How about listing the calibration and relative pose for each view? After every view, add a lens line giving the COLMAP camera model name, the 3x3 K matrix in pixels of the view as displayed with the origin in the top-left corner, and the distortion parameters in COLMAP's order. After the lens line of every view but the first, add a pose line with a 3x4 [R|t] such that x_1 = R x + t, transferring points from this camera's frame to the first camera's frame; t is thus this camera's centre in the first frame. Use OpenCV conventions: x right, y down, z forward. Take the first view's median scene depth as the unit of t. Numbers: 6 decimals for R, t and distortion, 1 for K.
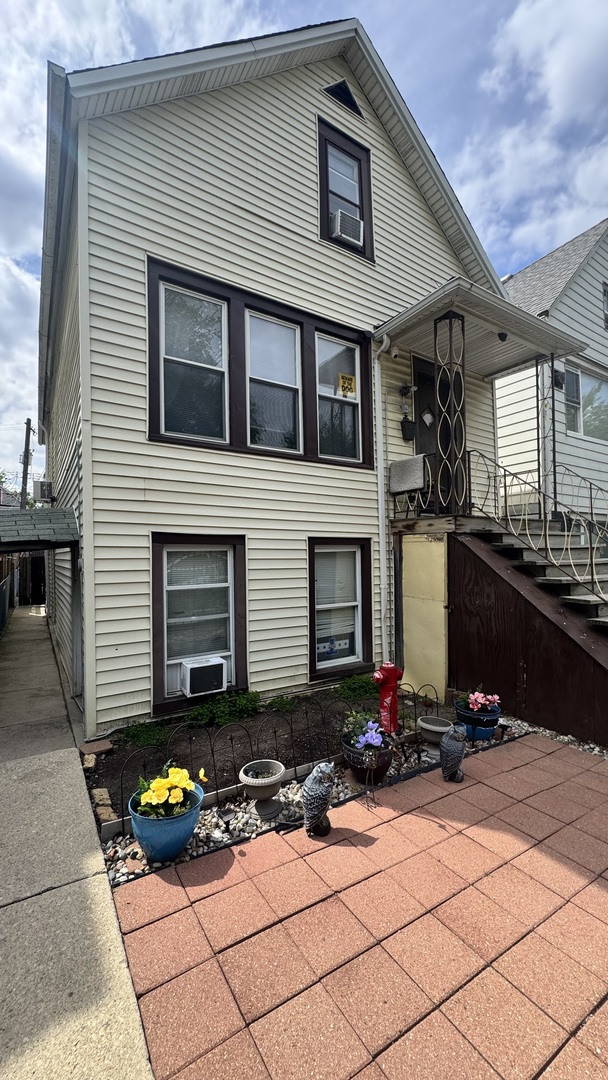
lens RADIAL K [[431.9, 0, 299.1], [0, 431.9, 544.7], [0, 0, 1]] dist [-0.007105, -0.000470]
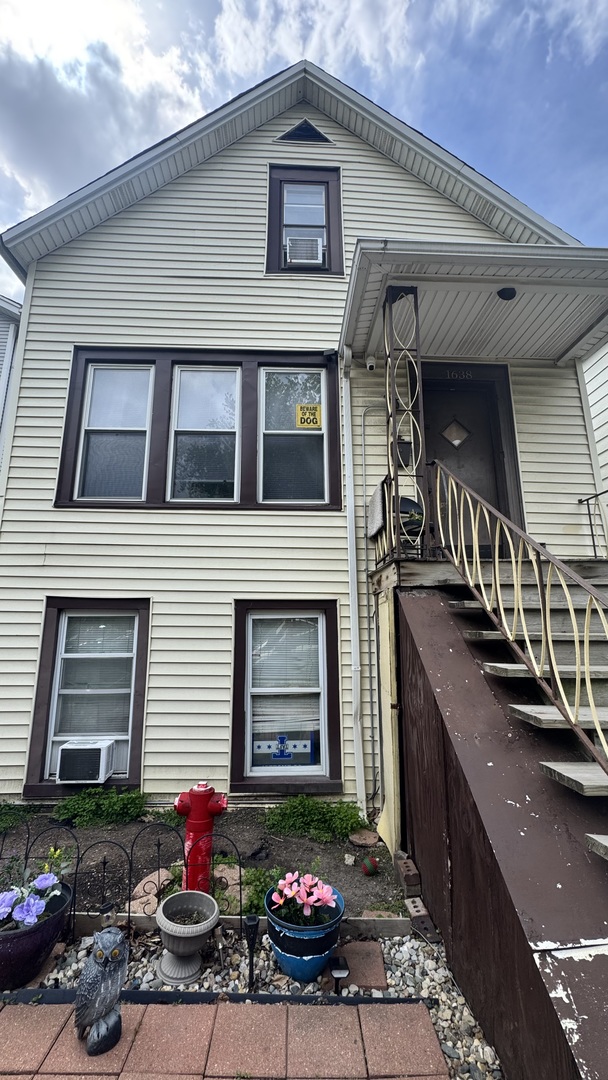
lens RADIAL K [[431.9, 0, 300.7], [0, 431.9, 540.1], [0, 0, 1]] dist [-0.007105, -0.000470]
pose [[0.863024, -0.091783, -0.496755, 0.523037], [0.003487, 0.984415, -0.175826, 0.015037], [0.505151, 0.150010, 0.849894, 0.339299]]
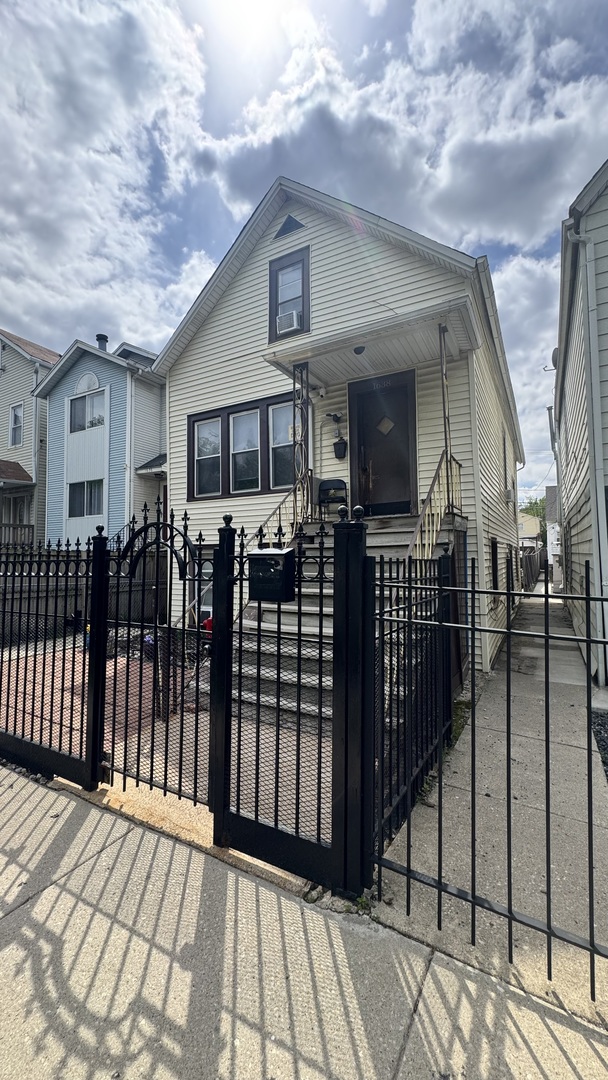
lens RADIAL K [[431.9, 0, 301.0], [0, 431.9, 537.4], [0, 0, 1]] dist [-0.007105, -0.000470]
pose [[0.473928, -0.037773, -0.879753, 1.415467], [0.033093, 0.999138, -0.025071, 0.005864], [0.879941, -0.017232, 0.474770, 0.373747]]
